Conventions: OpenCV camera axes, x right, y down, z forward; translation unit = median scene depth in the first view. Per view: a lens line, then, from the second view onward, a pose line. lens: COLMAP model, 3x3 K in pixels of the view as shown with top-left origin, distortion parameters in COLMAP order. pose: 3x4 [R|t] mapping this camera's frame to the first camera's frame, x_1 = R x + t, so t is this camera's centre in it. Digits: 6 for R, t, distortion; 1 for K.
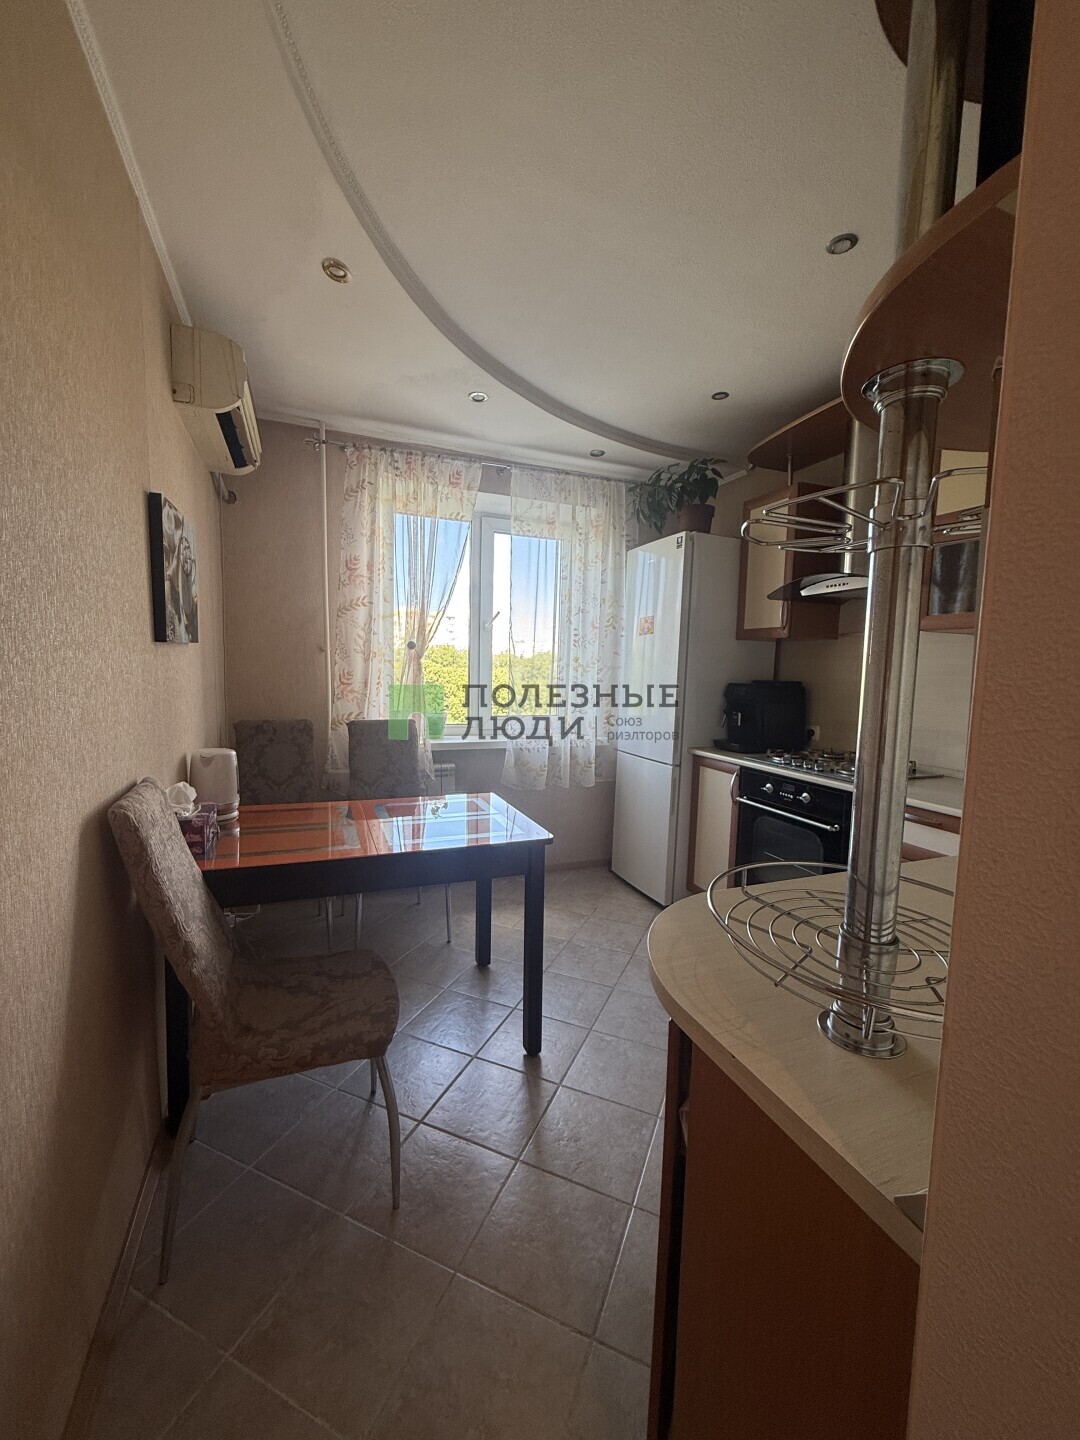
lens RADIAL K [[577.1, 0, 543.9], [0, 577.1, 717.5], [0, 0, 1]] dist [-0.028760, -0.000198]
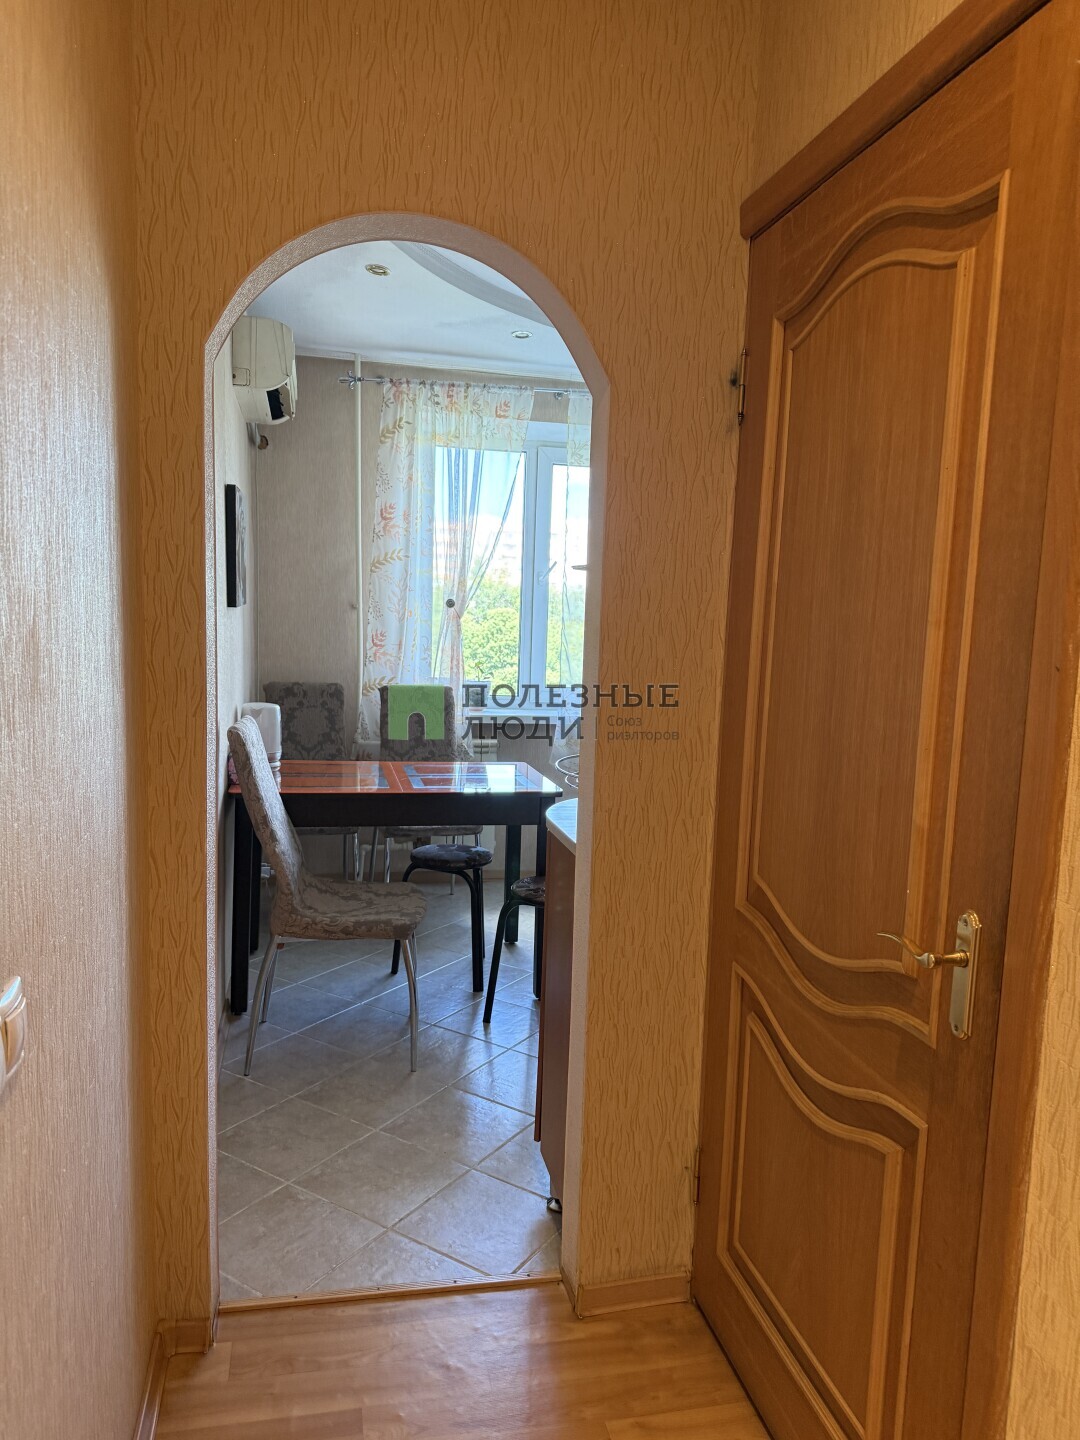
lens RADIAL K [[1013.5, 0, 541.5], [0, 1013.5, 729.6], [0, 0, 1]] dist [0.040523, -0.055008]
pose [[0.987370, 0.027207, -0.156079, 0.167047], [-0.023906, 0.999450, 0.022984, 0.032322], [0.156618, -0.018963, 0.987477, -0.556331]]
